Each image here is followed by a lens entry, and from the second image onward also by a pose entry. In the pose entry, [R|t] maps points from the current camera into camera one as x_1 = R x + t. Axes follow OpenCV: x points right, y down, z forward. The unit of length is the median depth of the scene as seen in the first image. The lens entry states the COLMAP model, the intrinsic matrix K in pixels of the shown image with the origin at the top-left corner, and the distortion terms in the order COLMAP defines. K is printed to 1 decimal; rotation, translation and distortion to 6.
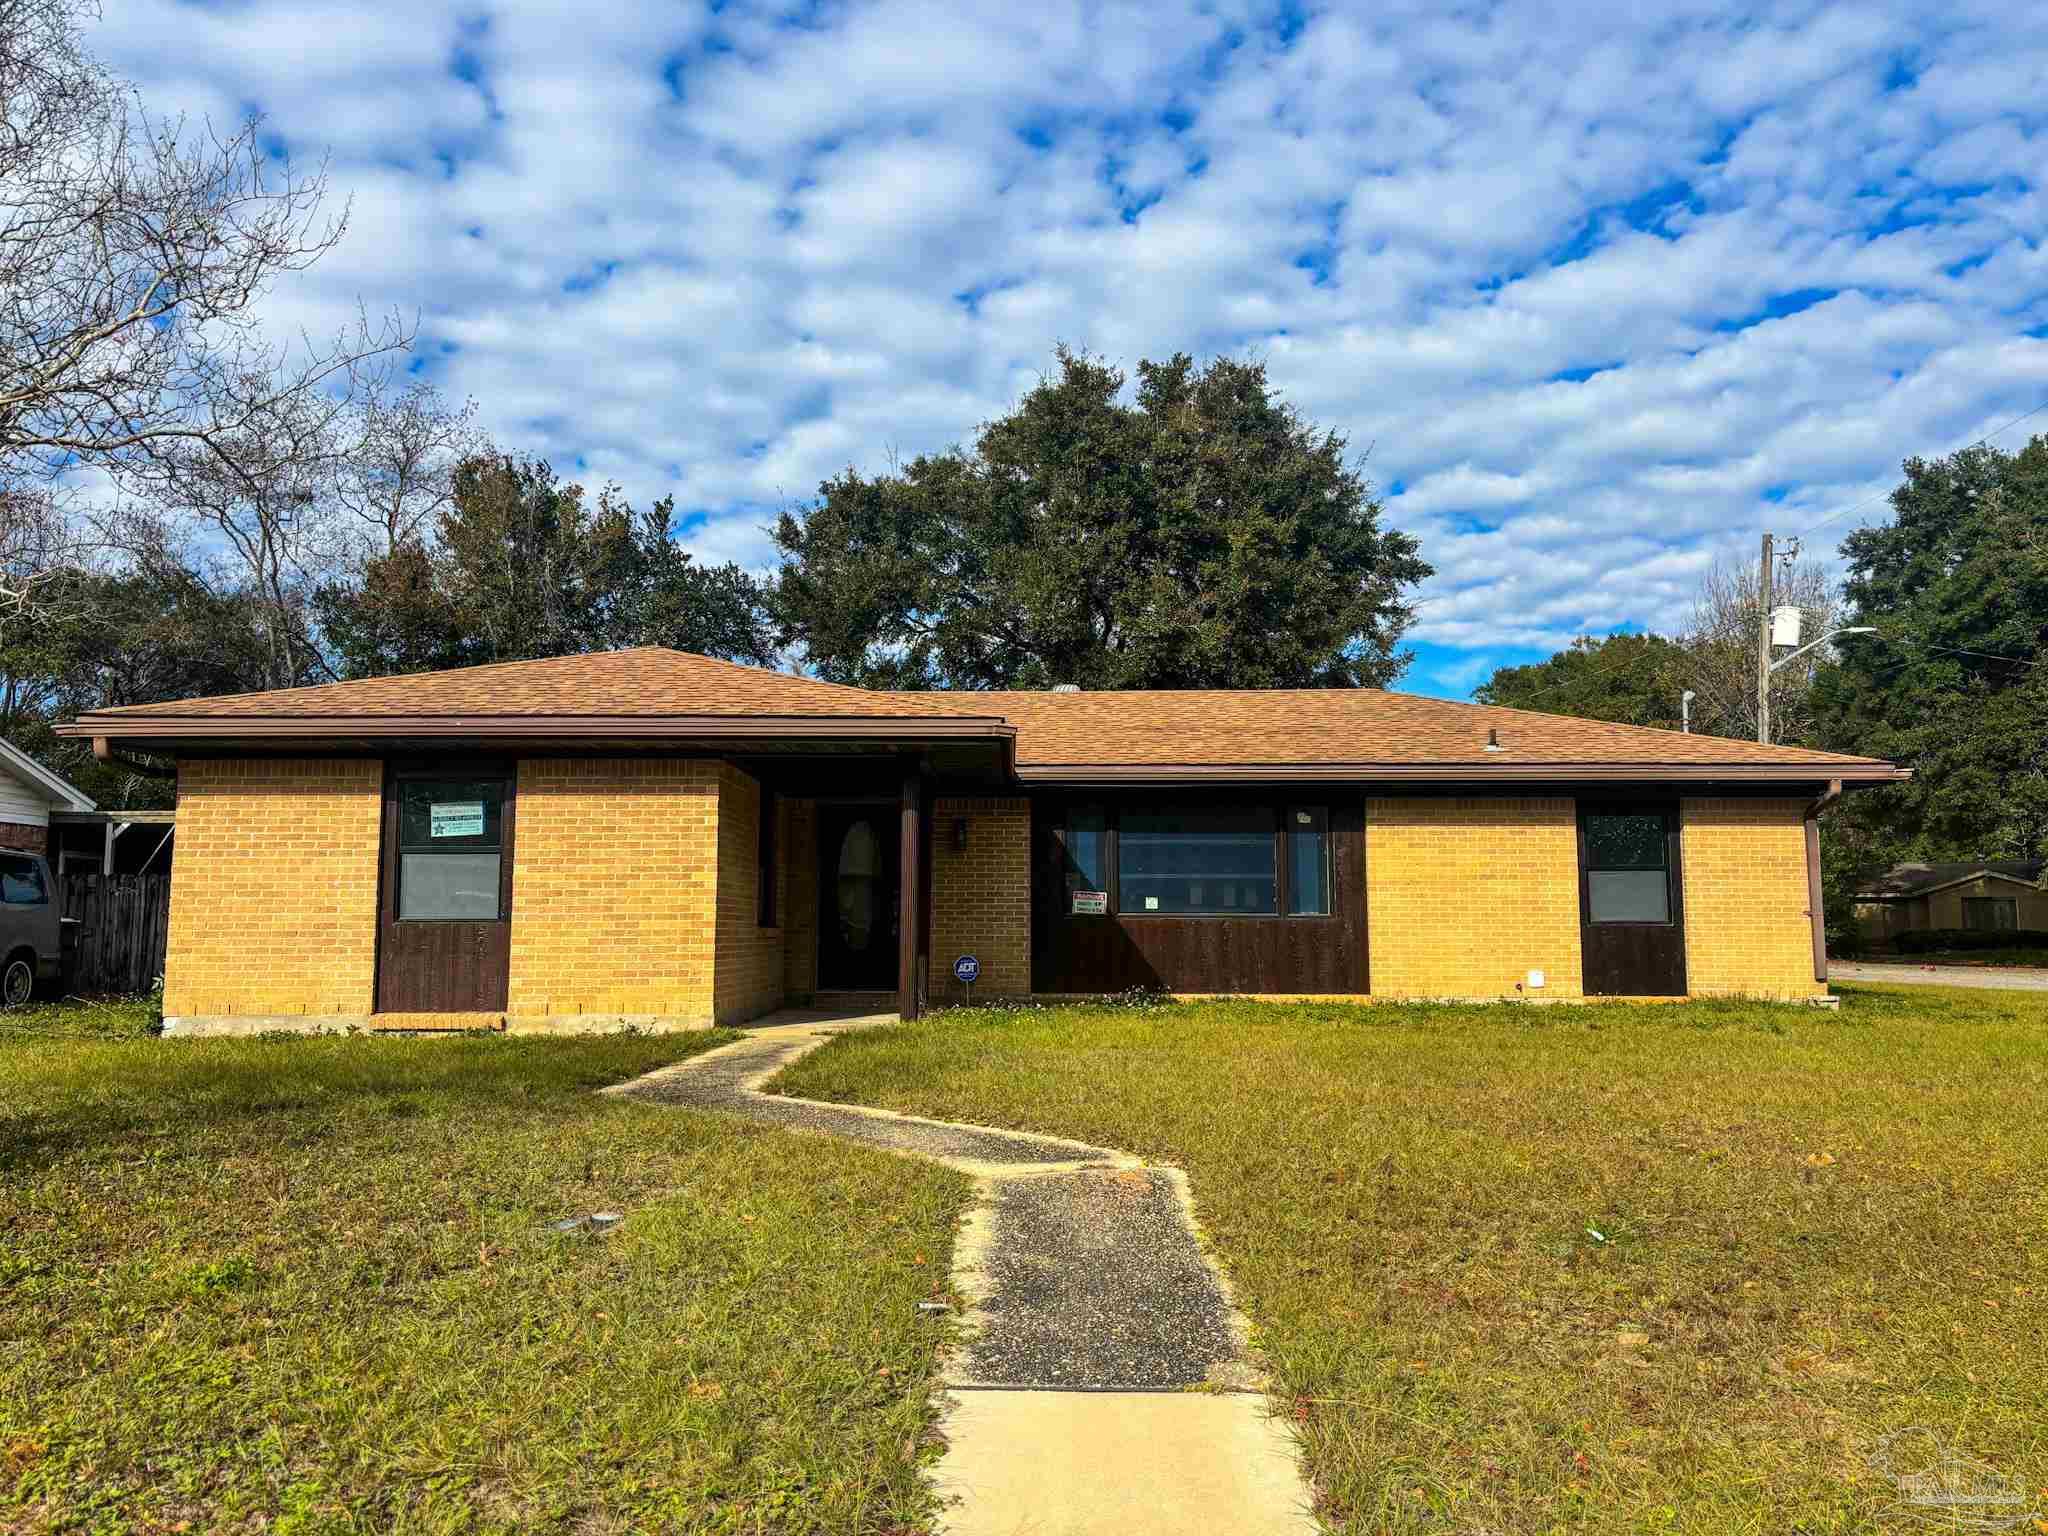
lens RADIAL K [[1541.6, 0, 1024.0], [0, 1541.6, 768.0], [0, 0, 1]] dist [-0.002009, -0.002638]
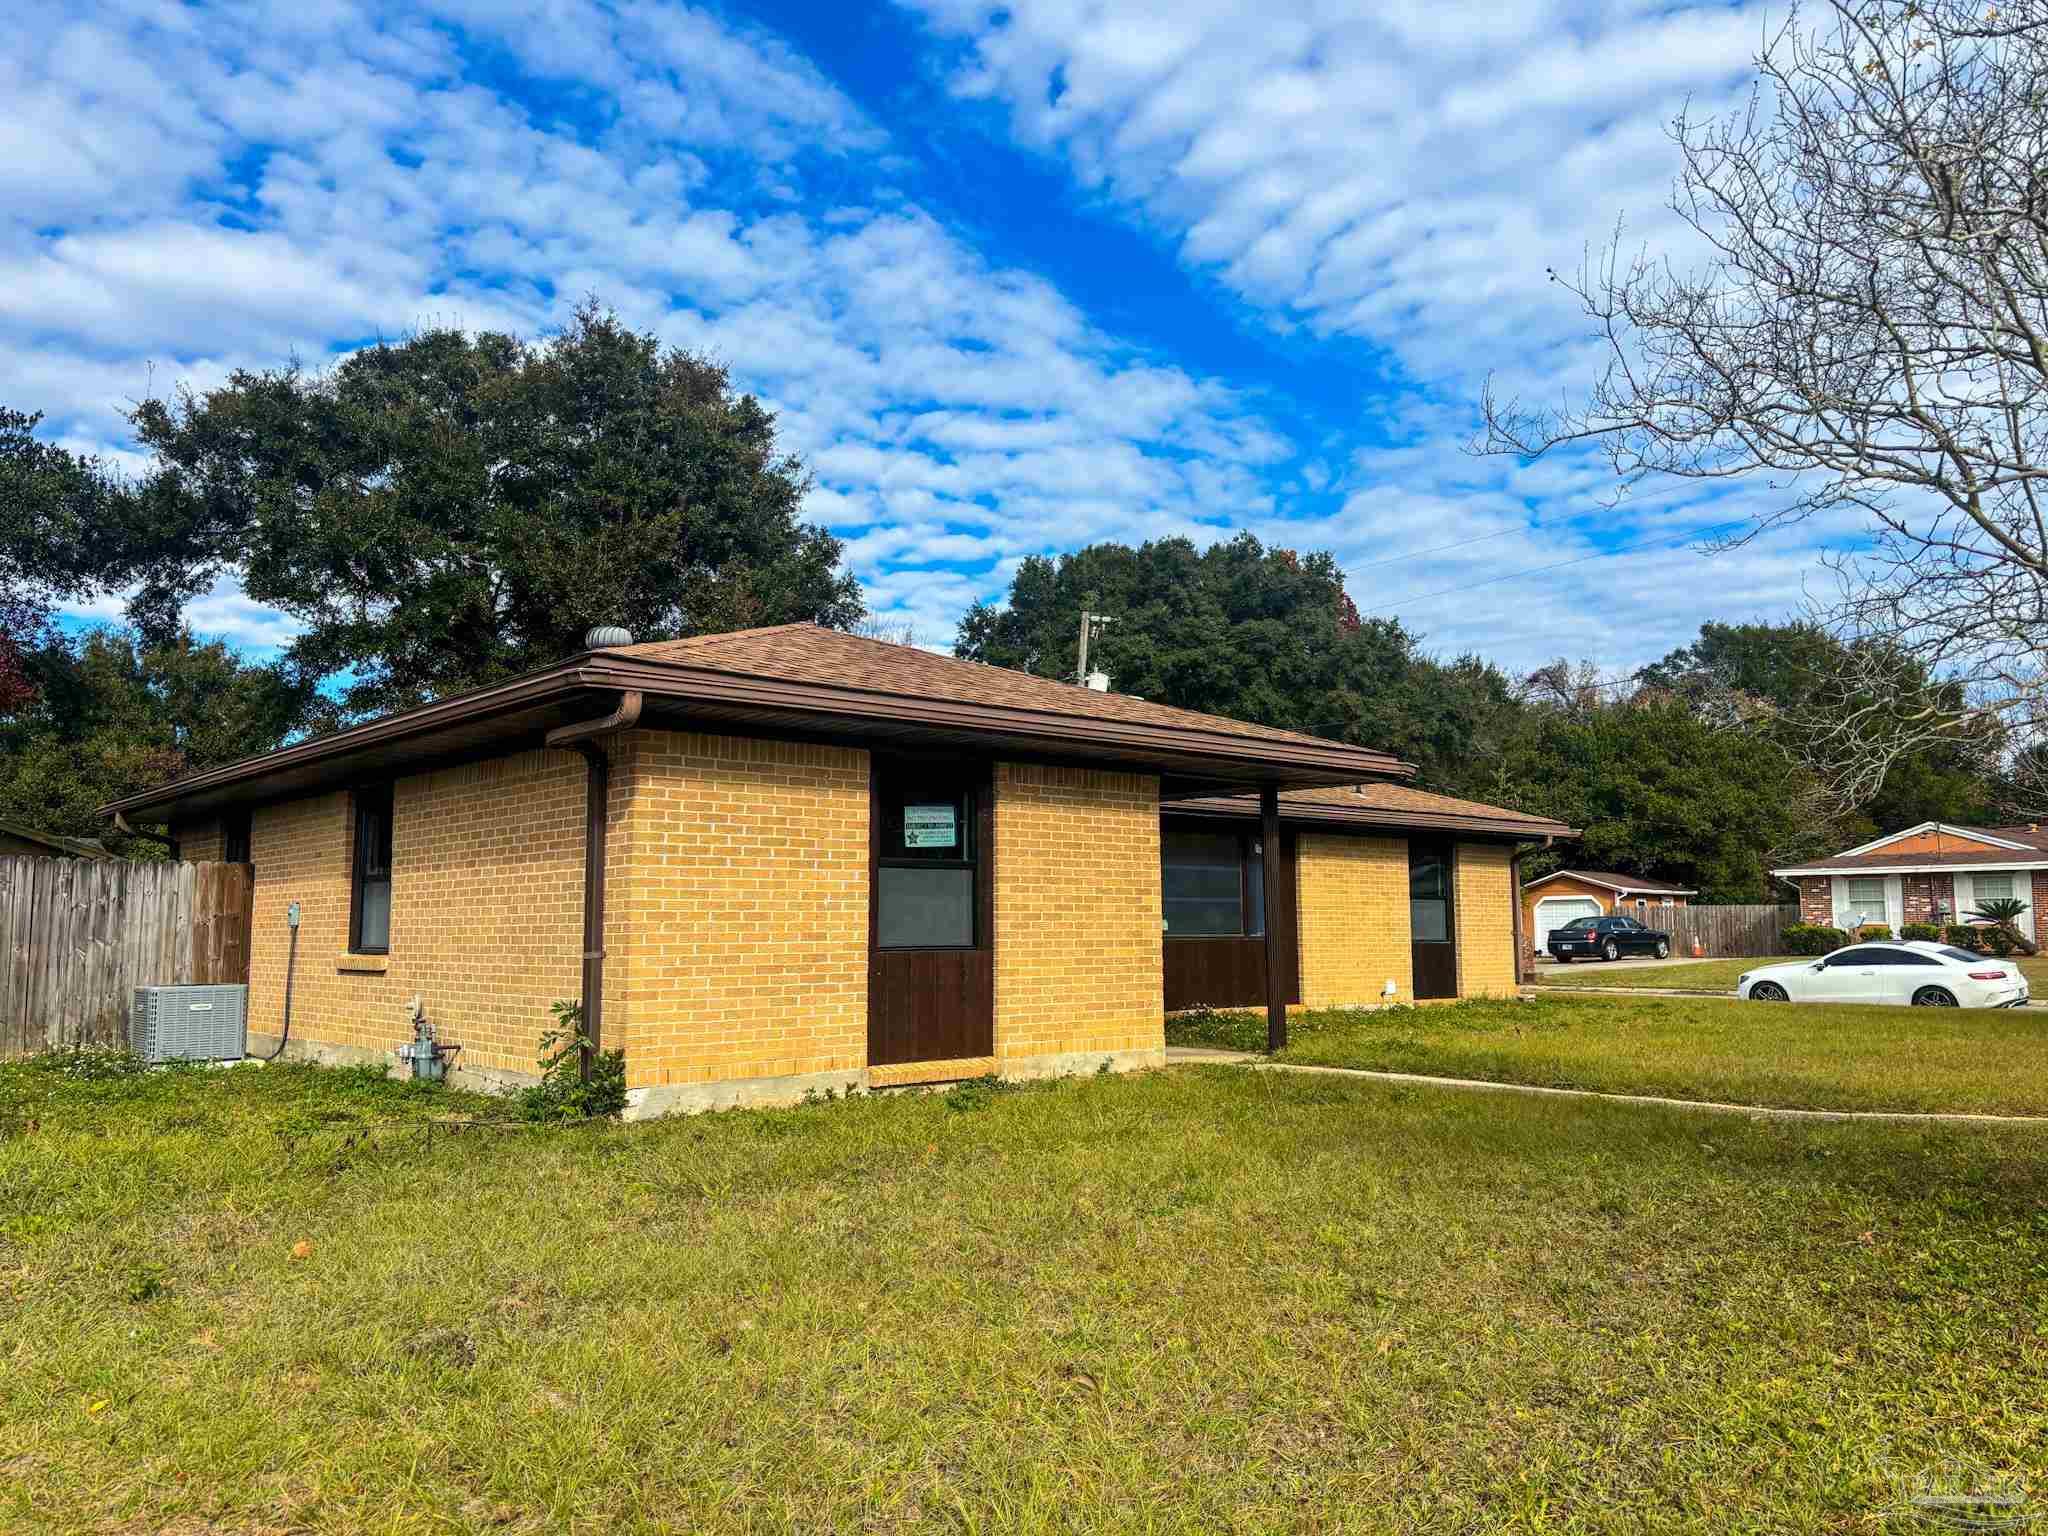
lens RADIAL K [[1541.6, 0, 1024.0], [0, 1541.6, 768.0], [0, 0, 1]] dist [-0.002009, -0.002638]
pose [[0.755880, 0.067465, 0.651225, -0.880275], [-0.063535, 0.997541, -0.029596, 0.023050], [-0.651620, -0.019005, 0.758308, 0.340184]]
